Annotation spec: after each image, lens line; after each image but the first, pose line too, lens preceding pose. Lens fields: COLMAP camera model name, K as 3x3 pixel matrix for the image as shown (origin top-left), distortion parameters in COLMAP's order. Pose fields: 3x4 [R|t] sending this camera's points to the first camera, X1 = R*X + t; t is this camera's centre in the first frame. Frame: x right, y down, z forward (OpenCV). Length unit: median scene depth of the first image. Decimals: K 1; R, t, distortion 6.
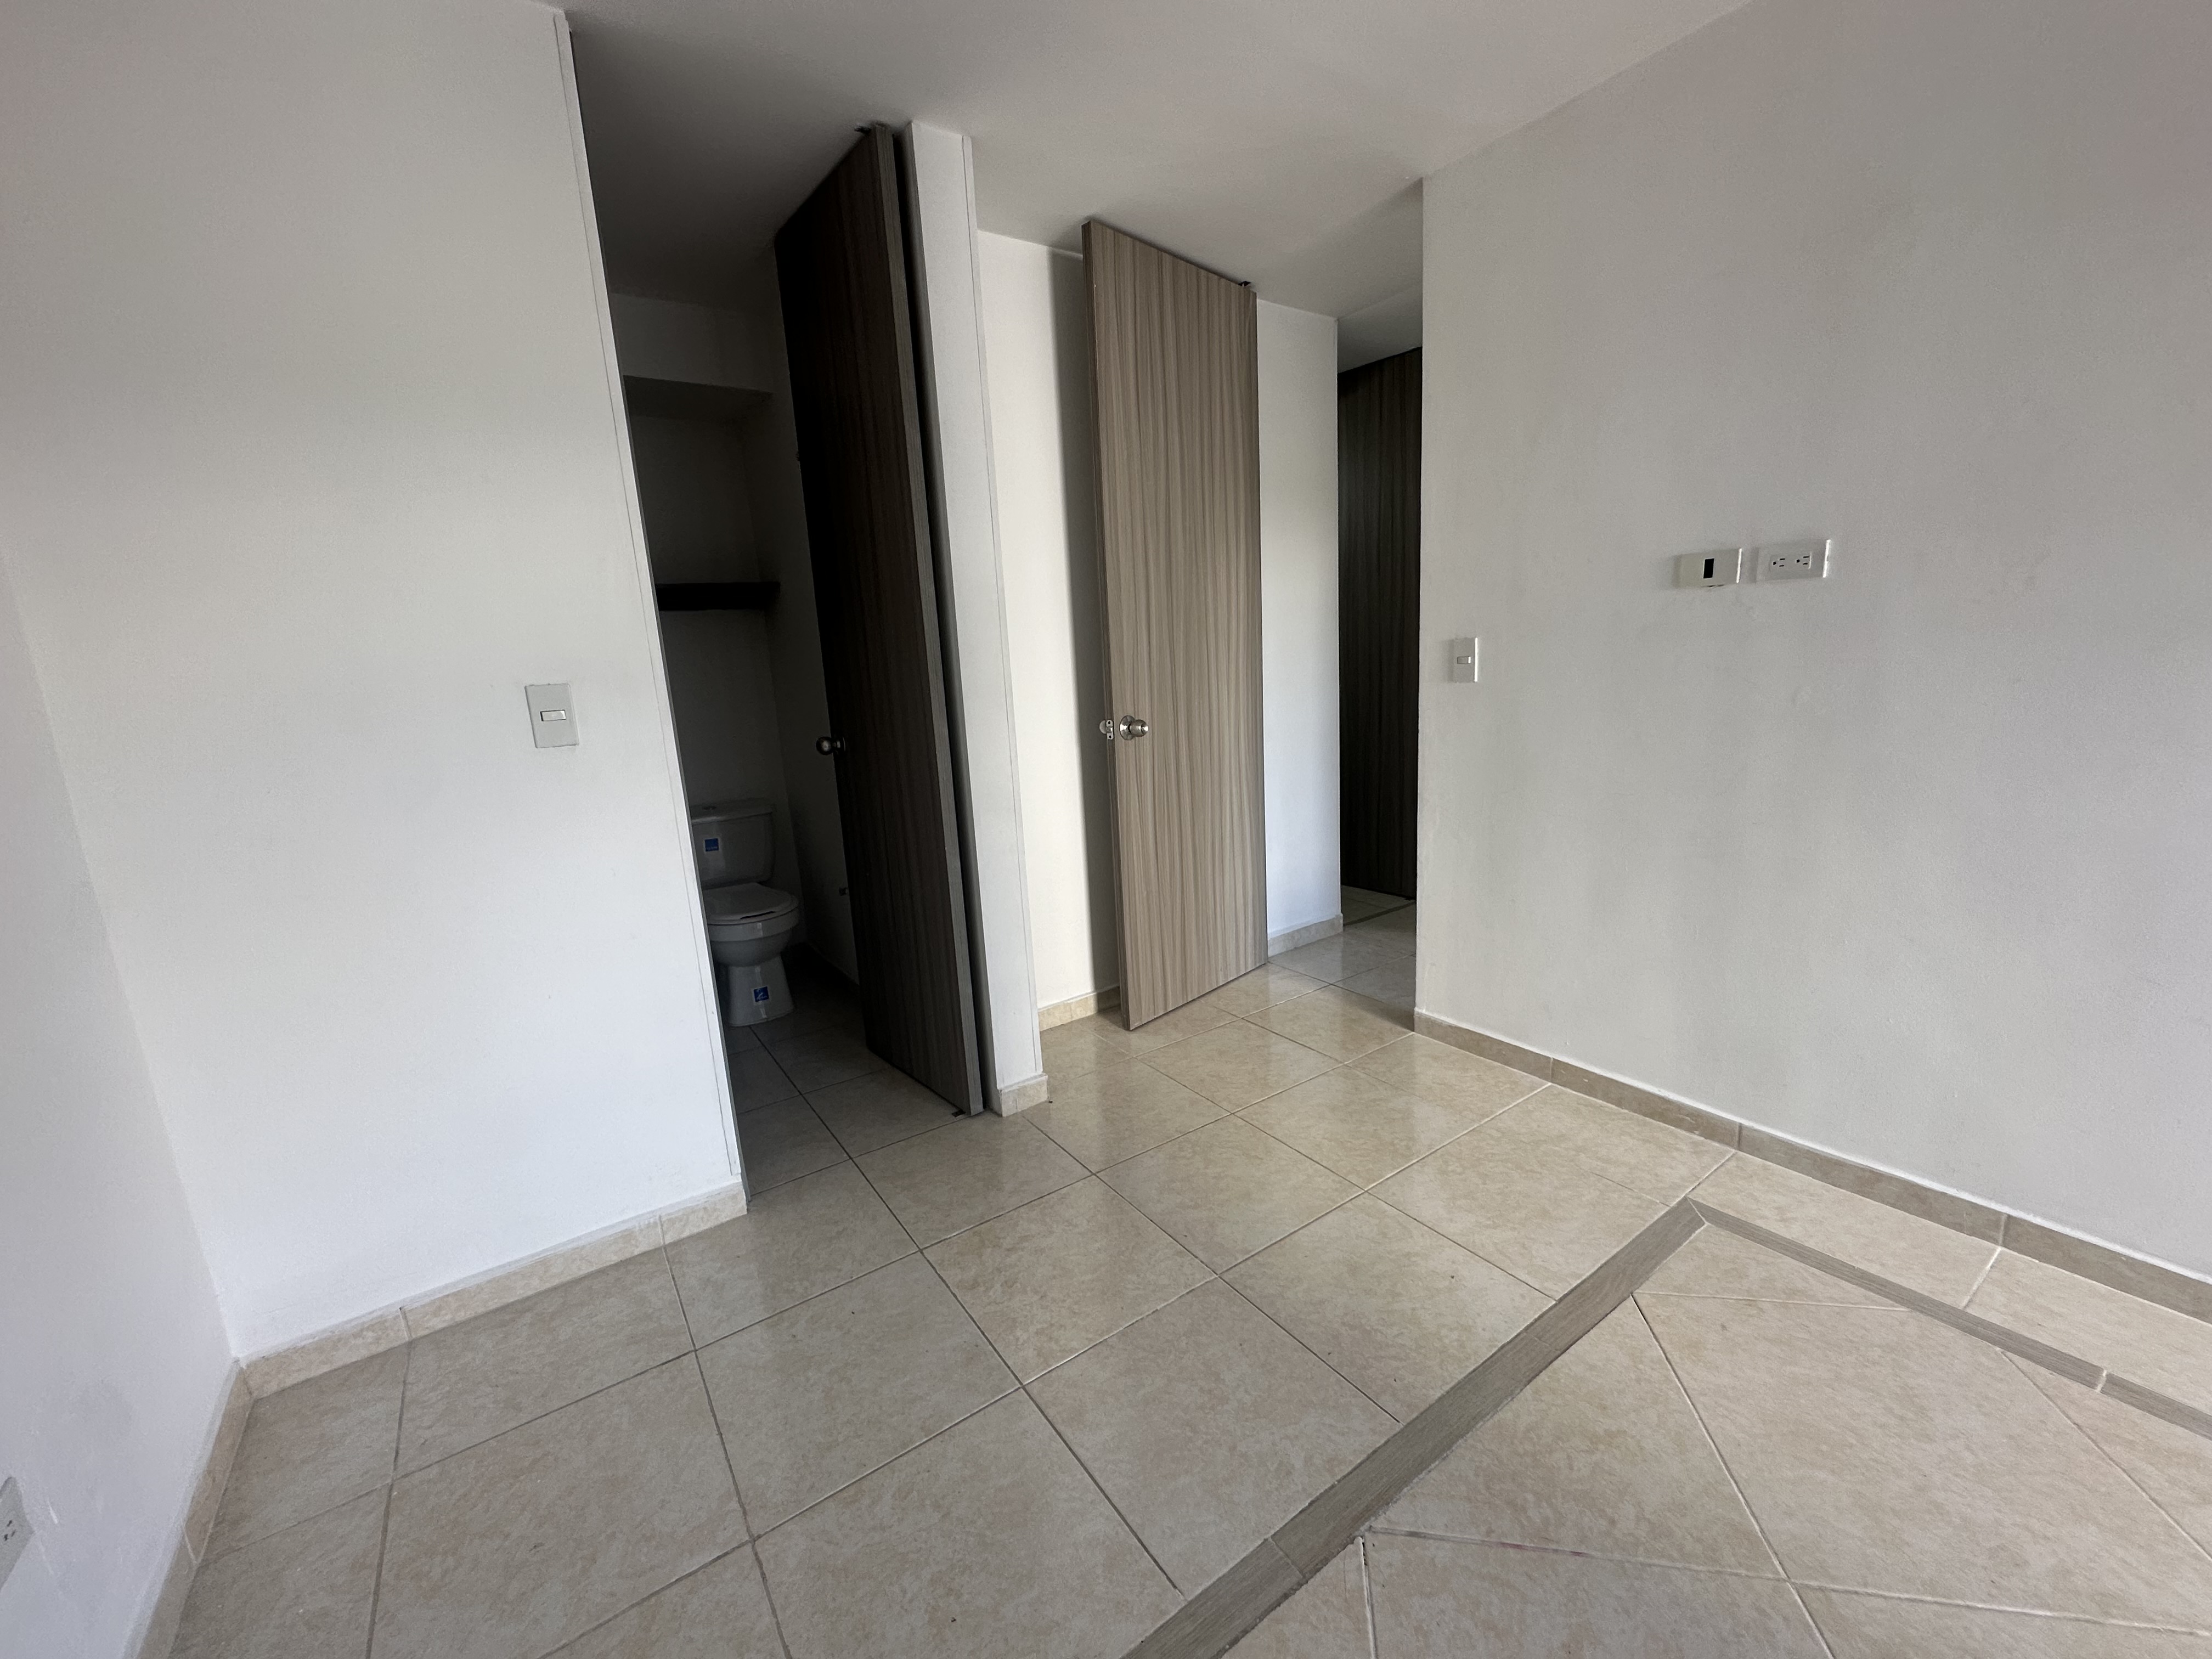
lens RADIAL K [[888.7, 0, 1105.8], [0, 888.7, 822.0], [0, 0, 1]] dist [0.000338, 0.000048]
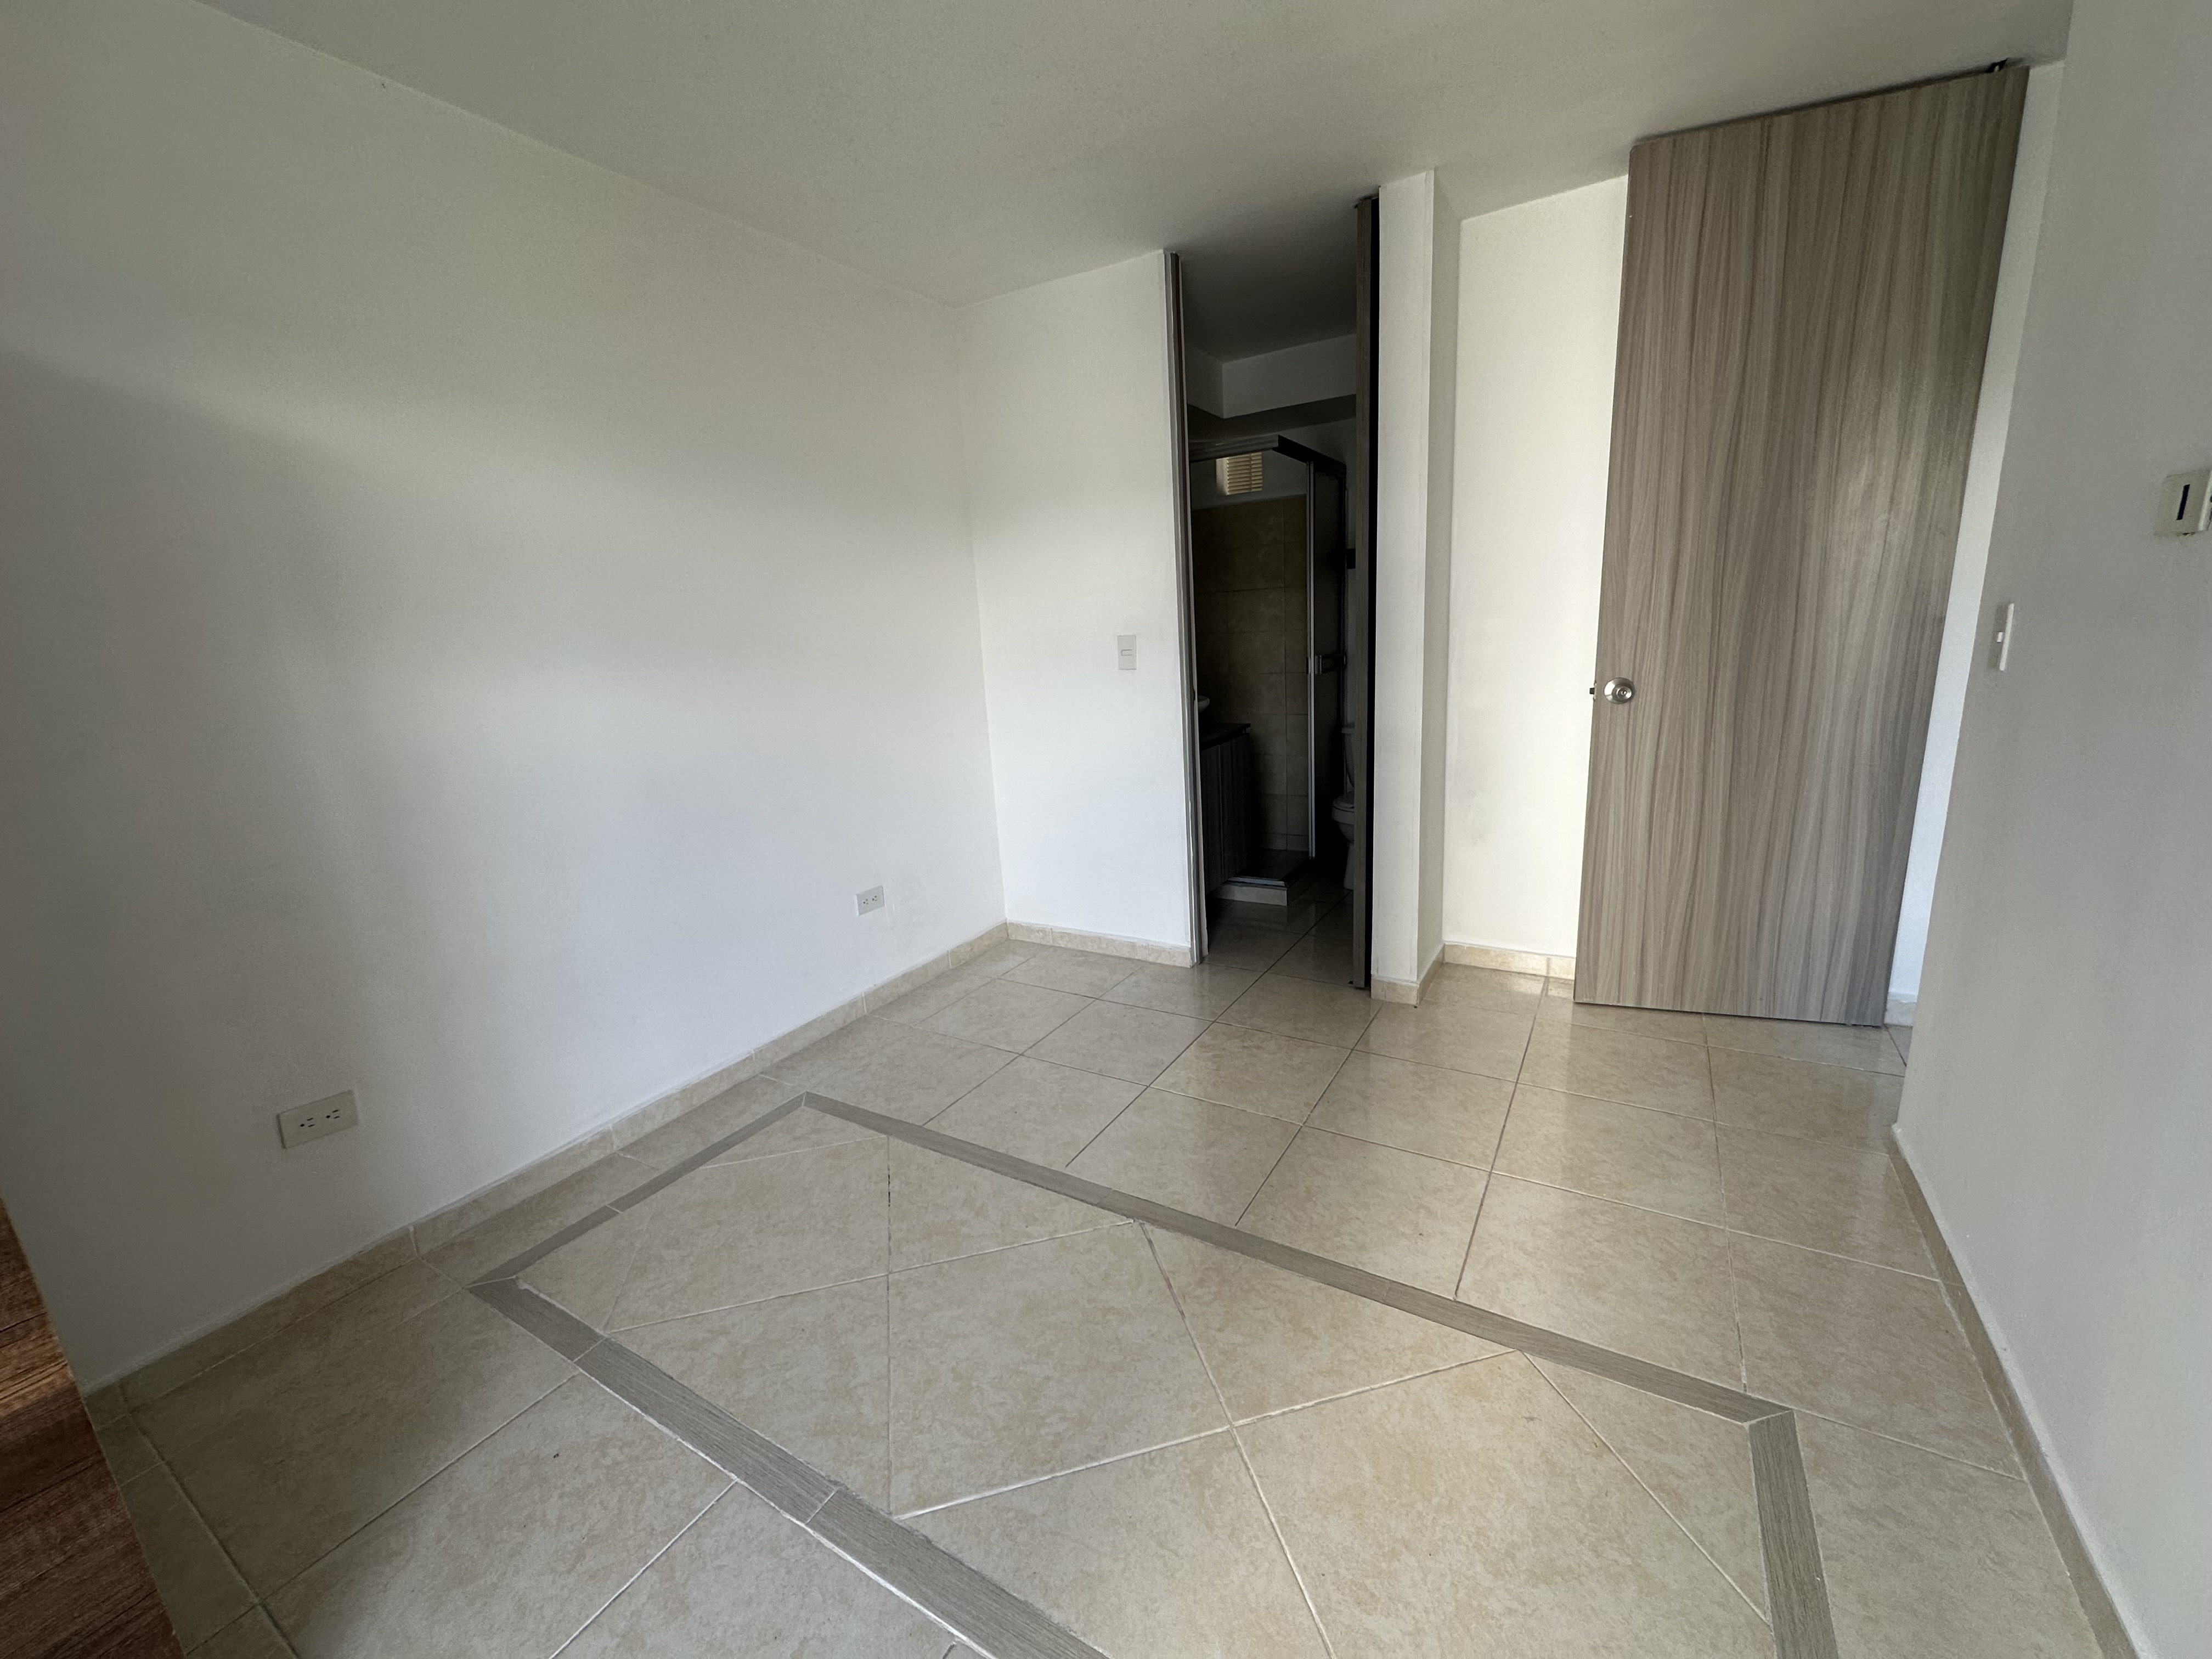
lens RADIAL K [[882.4, 0, 1106.3], [0, 882.4, 827.2], [0, 0, 1]] dist [-0.003437, 0.000132]
pose [[0.414144, 0.231791, -0.880203, 1.038592], [-0.137844, 0.971850, 0.191068, -0.110377], [0.899713, 0.042201, 0.434437, 0.180021]]
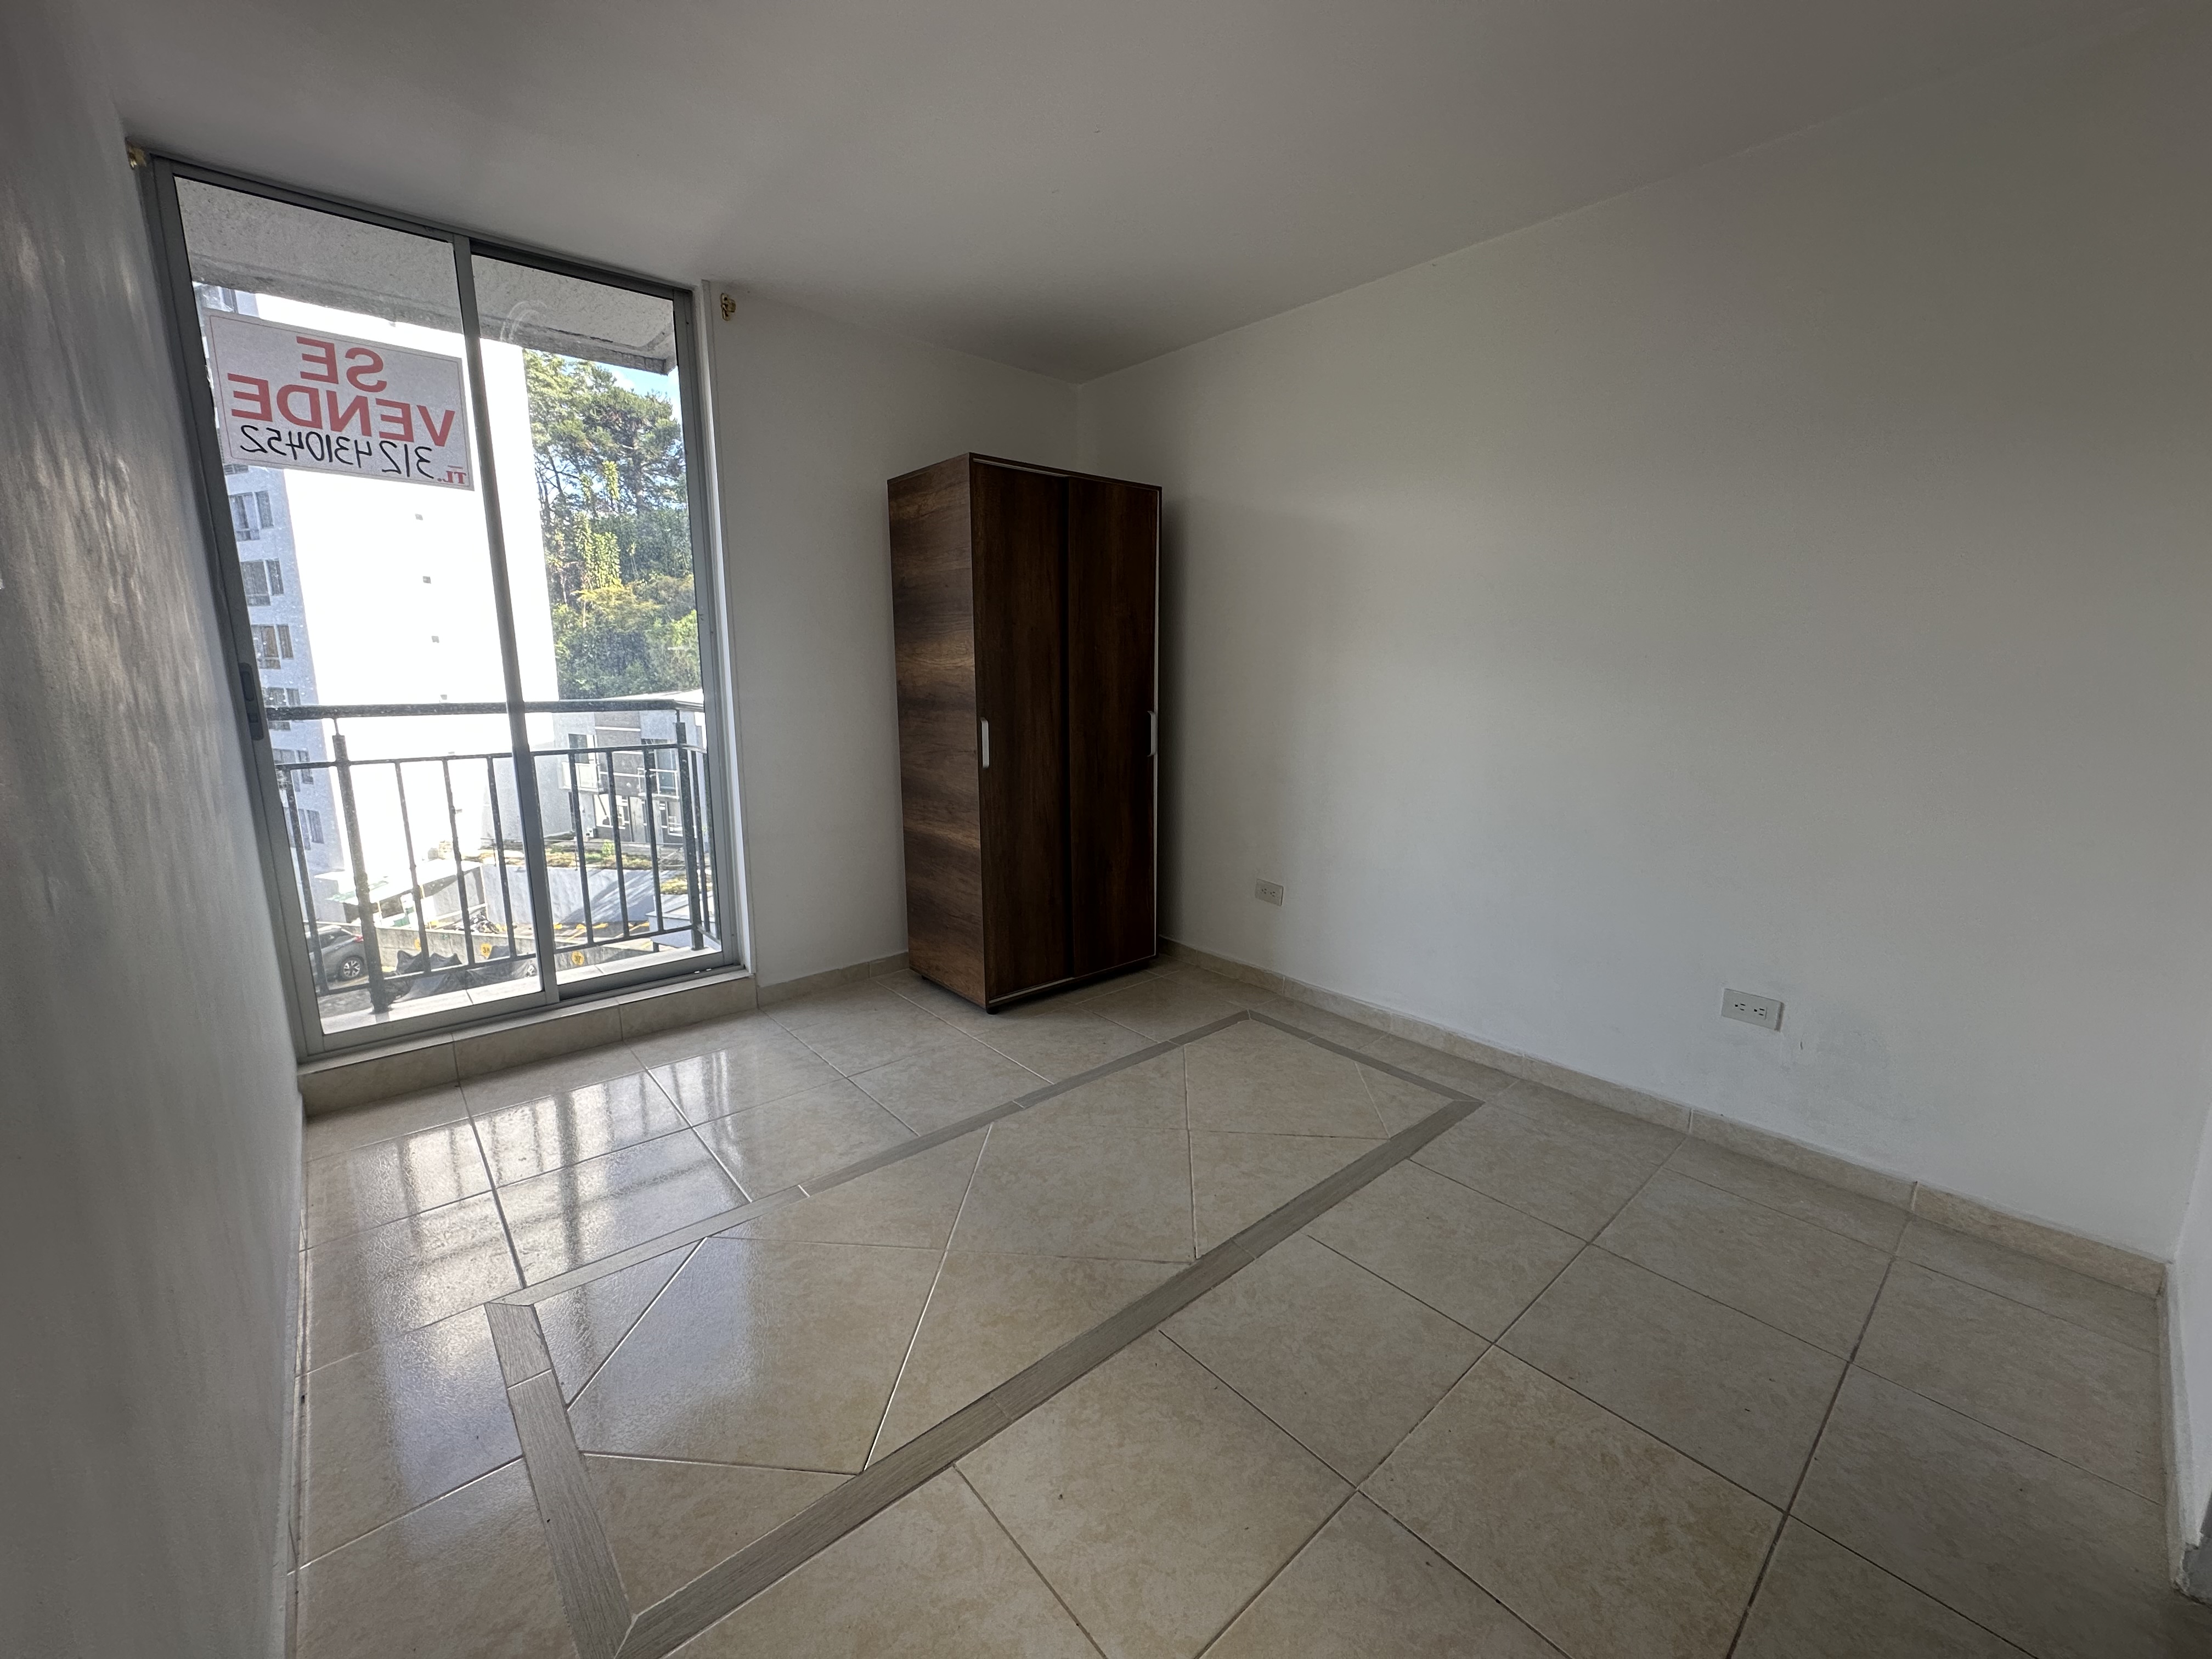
lens RADIAL K [[882.4, 0, 1106.3], [0, 882.4, 827.2], [0, 0, 1]] dist [-0.003437, 0.000132]
pose [[-0.992088, 0.070800, -0.103680, 0.384956], [0.027226, 0.927497, 0.372838, -0.315851], [0.122560, 0.367065, -0.922086, 1.484659]]
